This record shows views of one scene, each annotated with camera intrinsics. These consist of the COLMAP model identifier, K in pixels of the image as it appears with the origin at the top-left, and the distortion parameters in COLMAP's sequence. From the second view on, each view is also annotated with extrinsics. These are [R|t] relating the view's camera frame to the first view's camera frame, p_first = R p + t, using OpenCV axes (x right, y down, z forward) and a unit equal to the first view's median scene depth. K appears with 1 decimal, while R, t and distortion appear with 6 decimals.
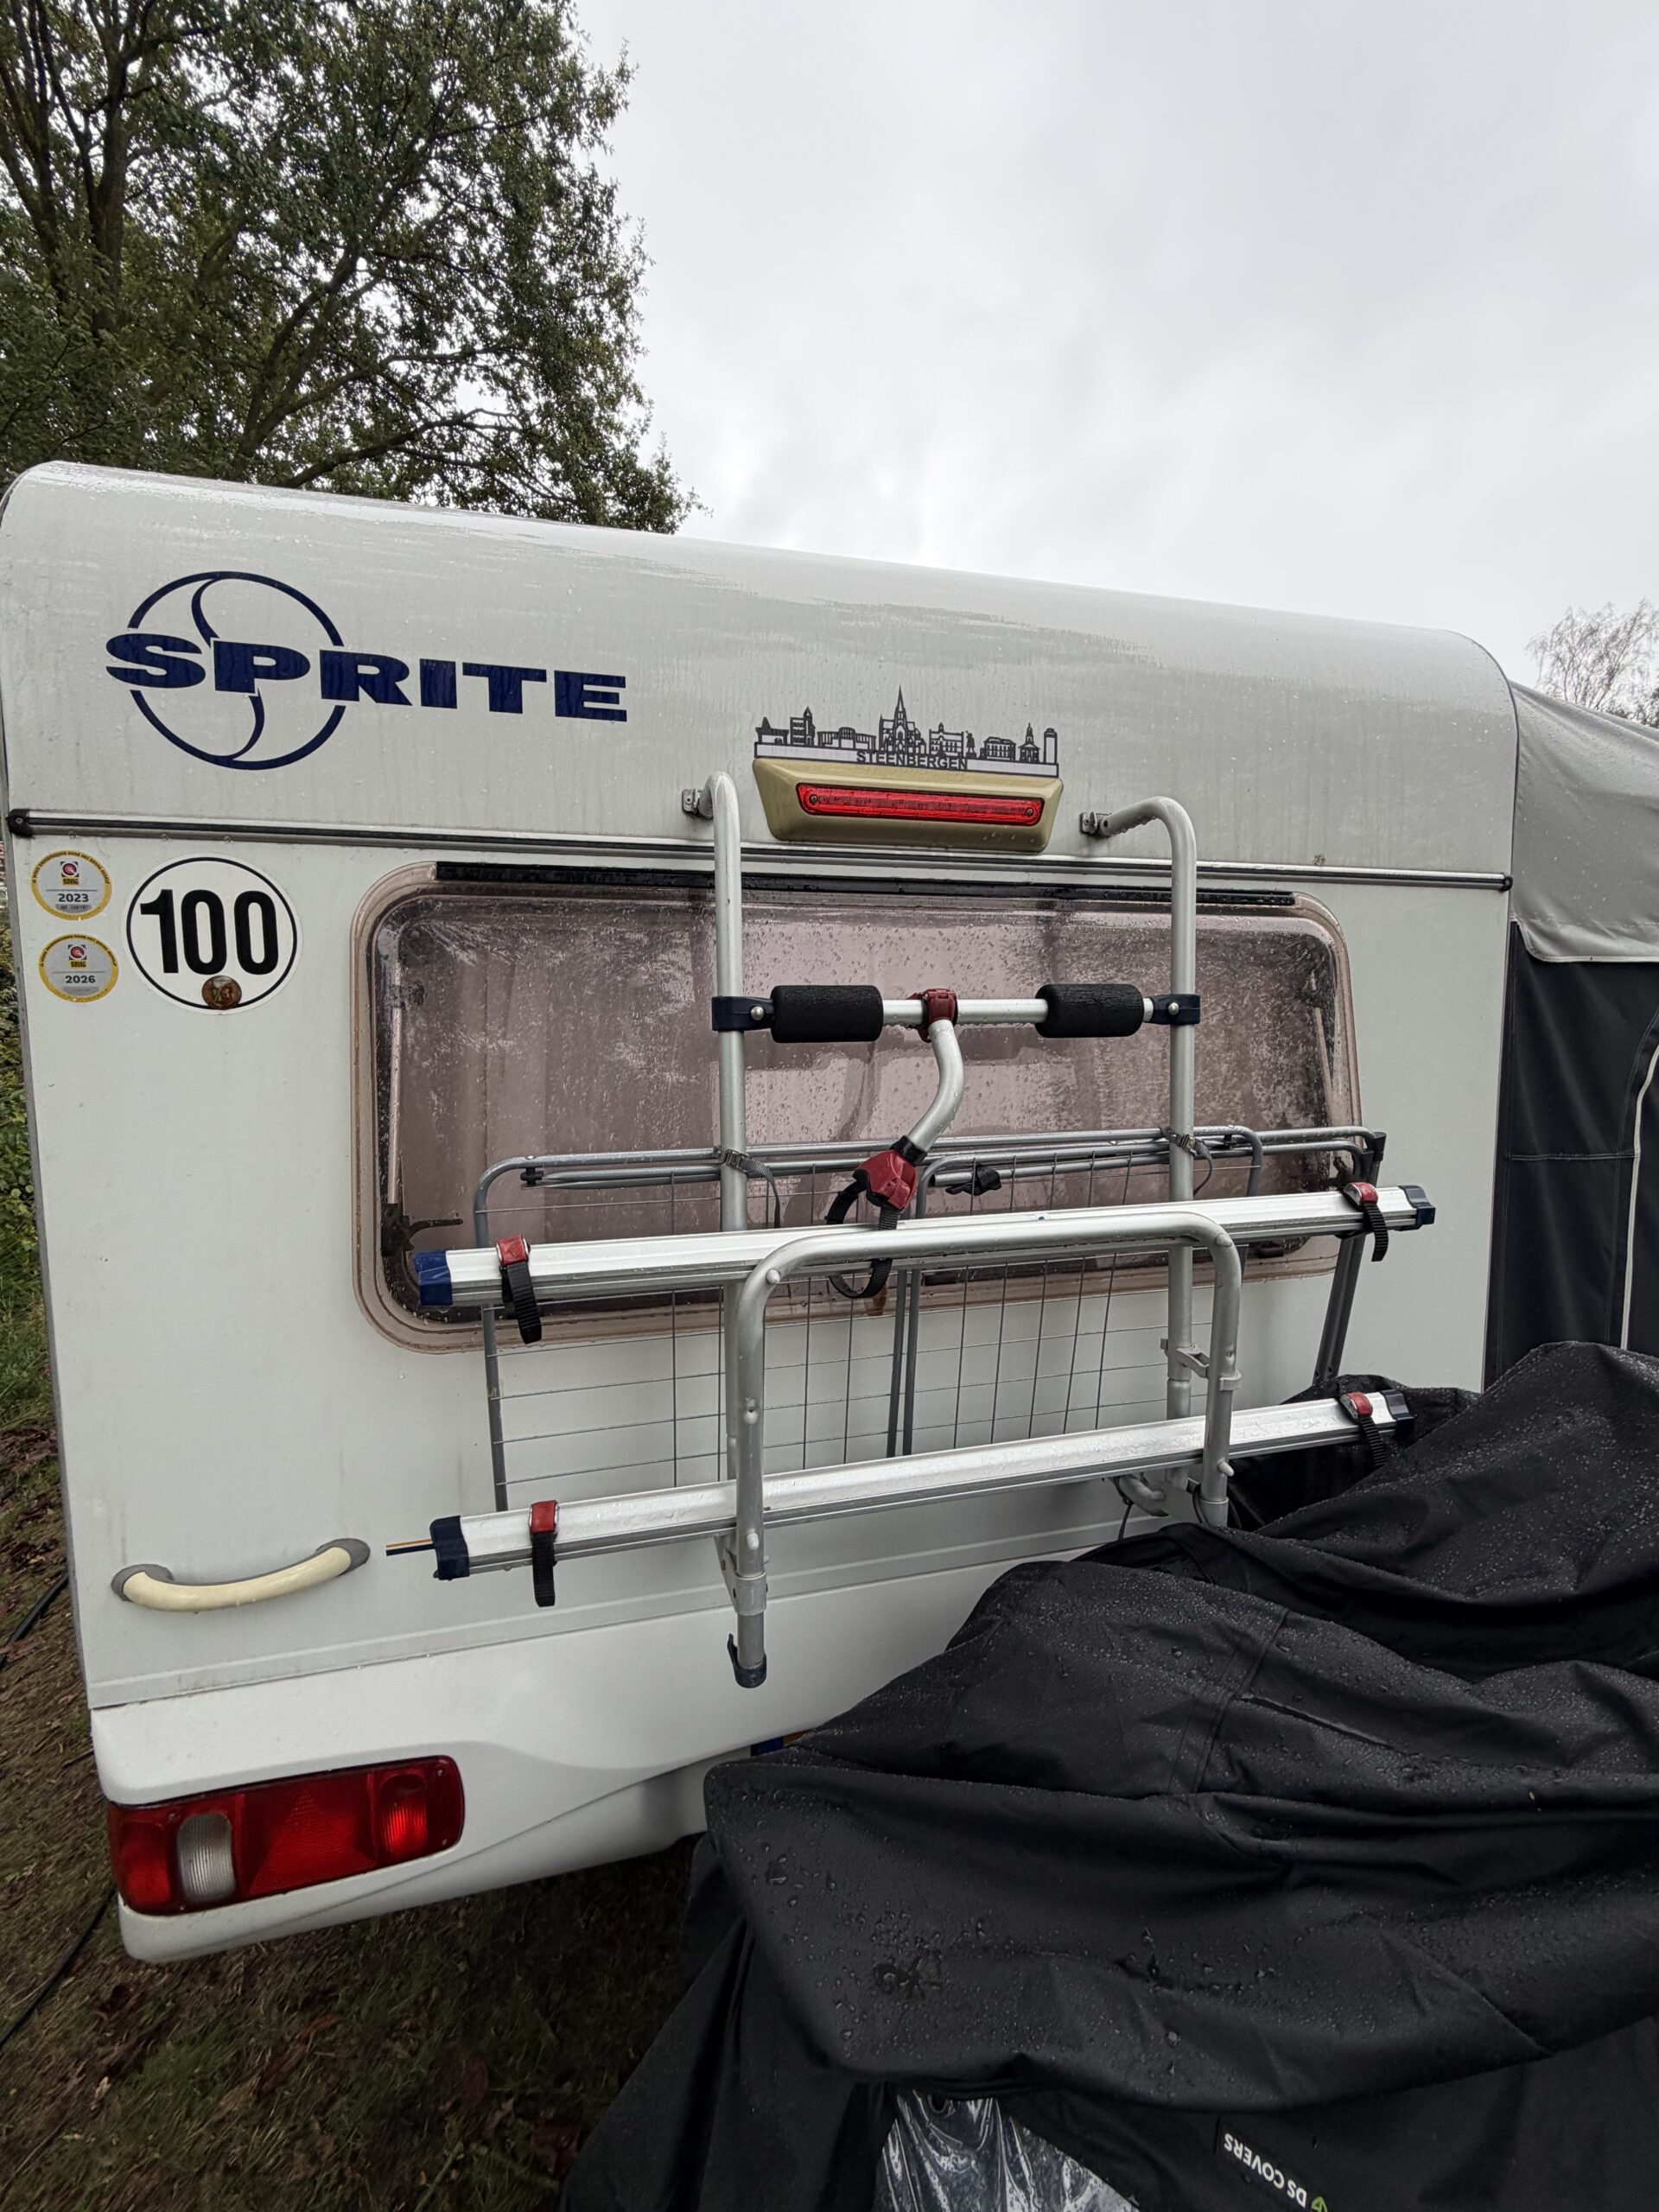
lens RADIAL K [[881.1, 0, 824.0], [0, 881.1, 1109.8], [0, 0, 1]] dist [0.000646, 0.000057]
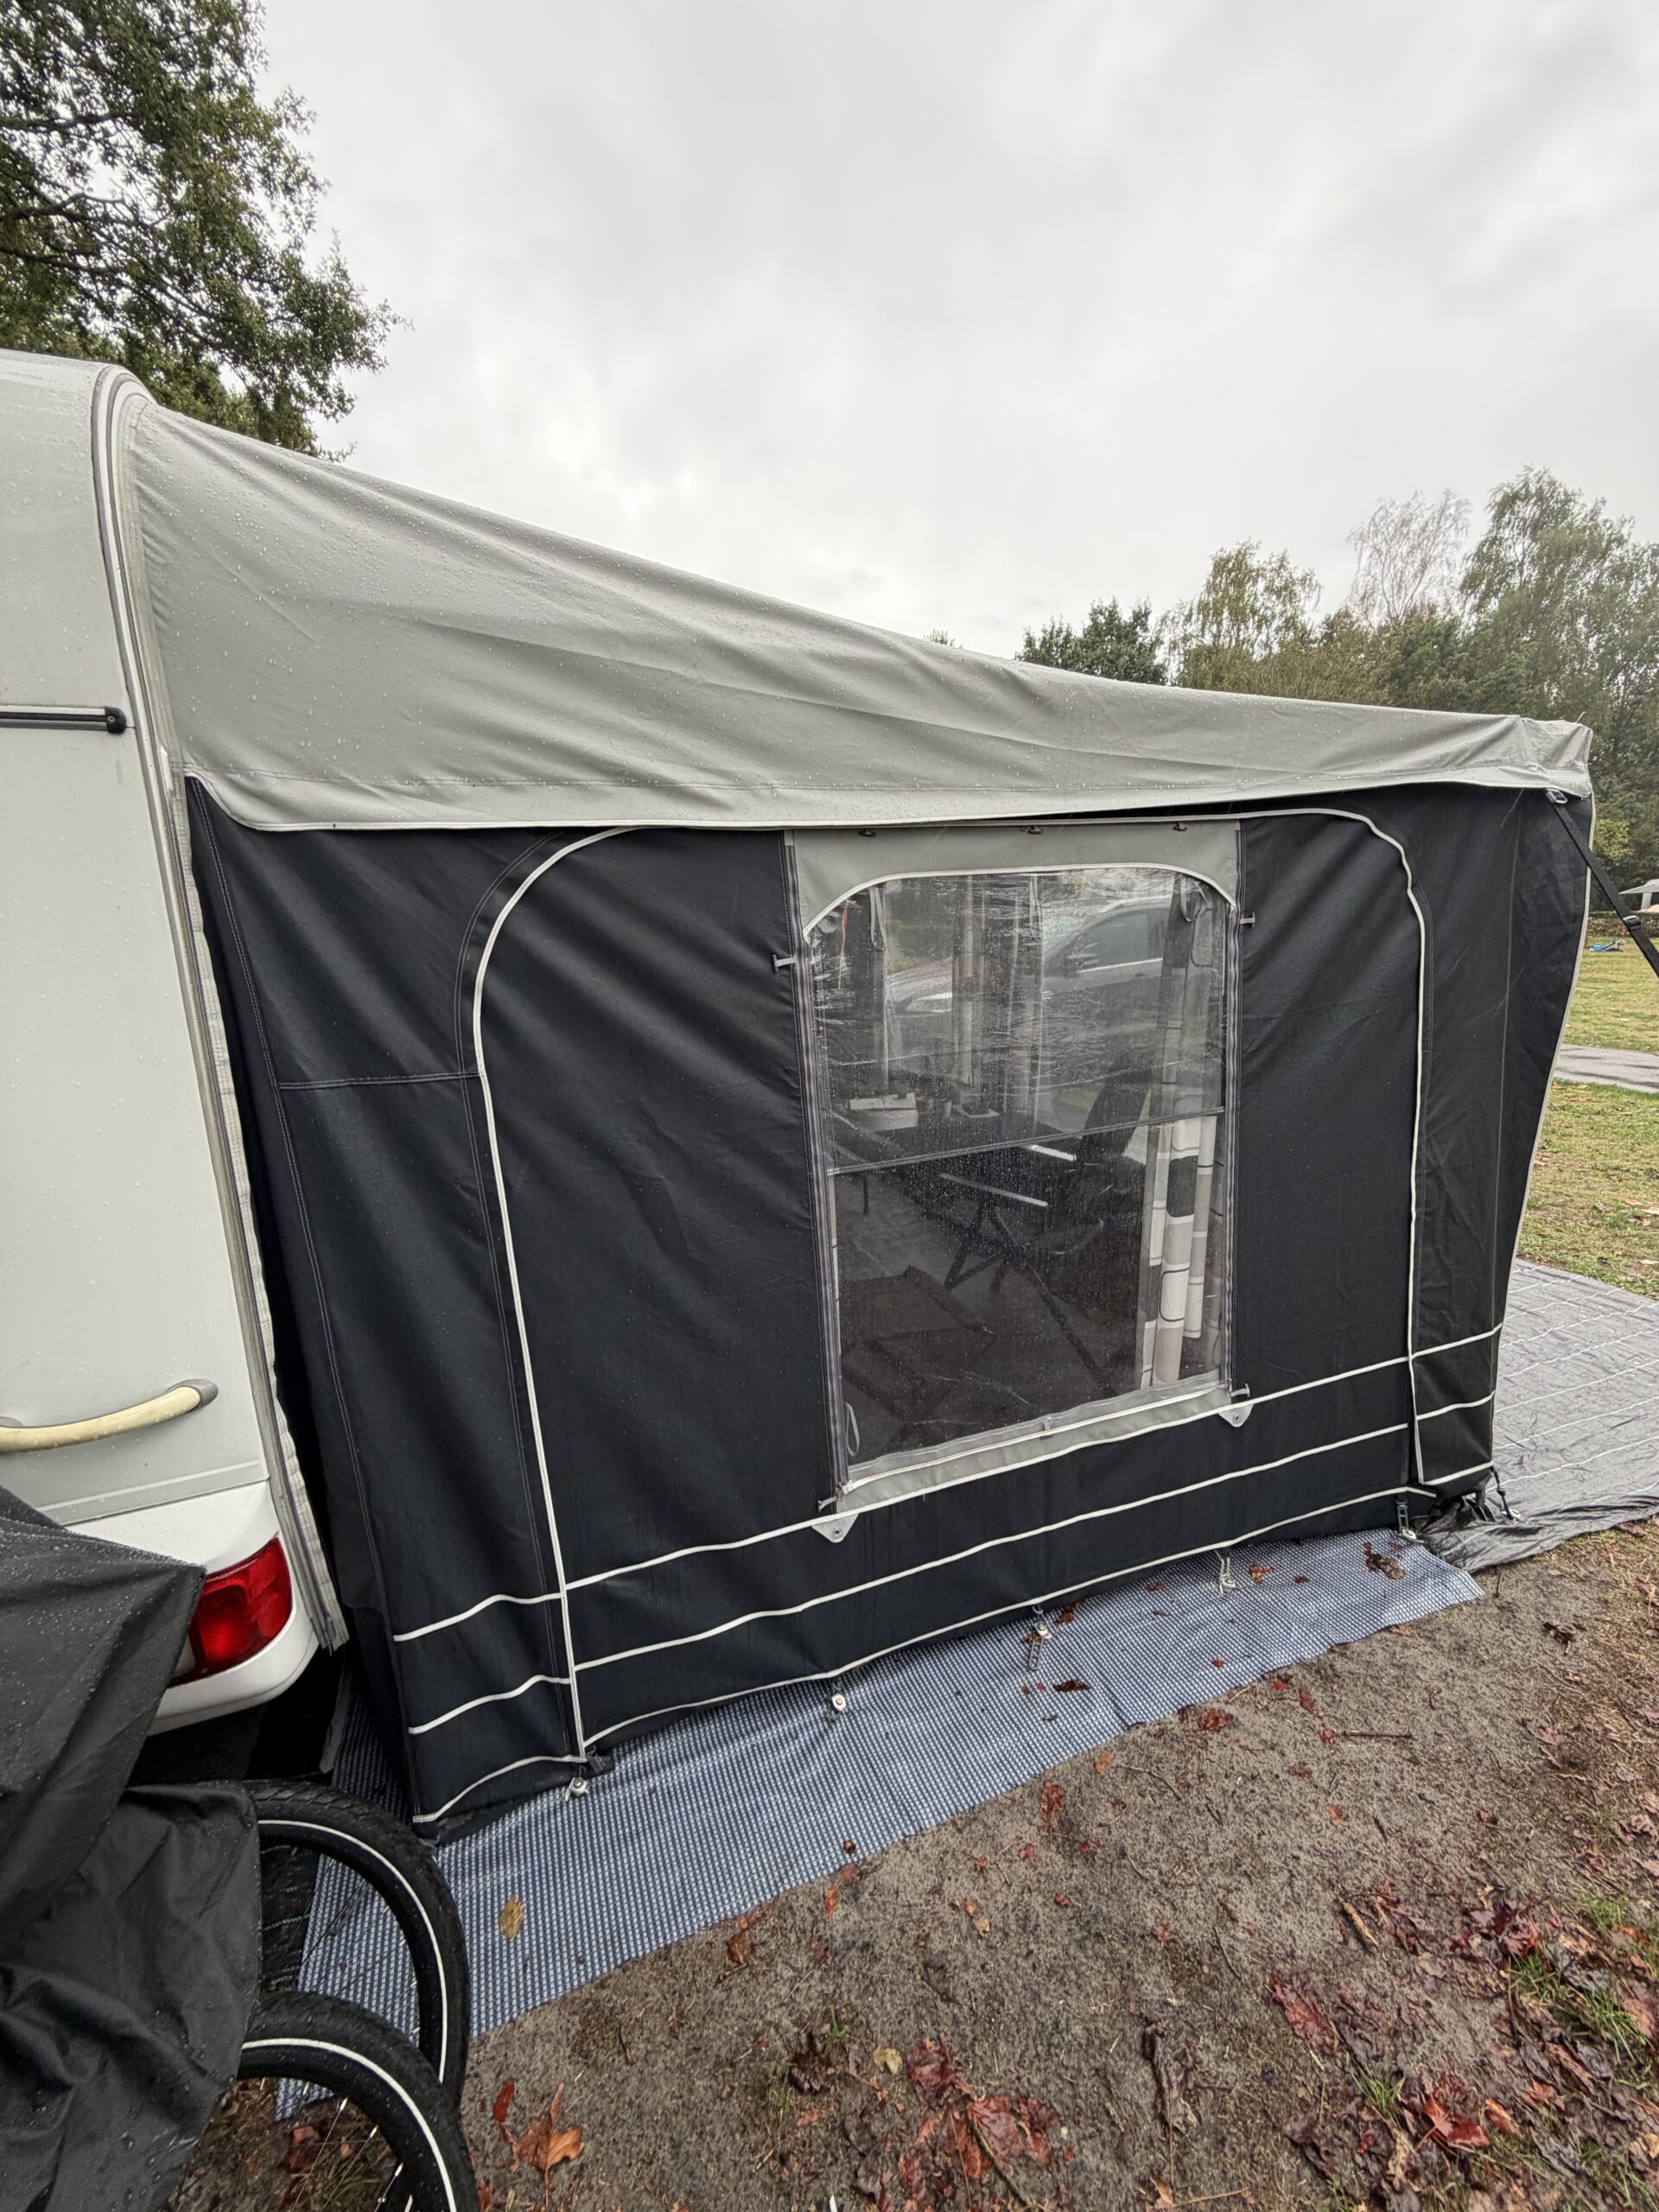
lens RADIAL K [[881.1, 0, 835.5], [0, 881.1, 1110.8], [0, 0, 1]] dist [0.000646, 0.000057]
pose [[0.989921, -0.060504, 0.128048, 0.423042], [0.047017, 0.993270, 0.105850, 0.005553], [-0.133590, -0.098763, 0.986103, 0.055008]]
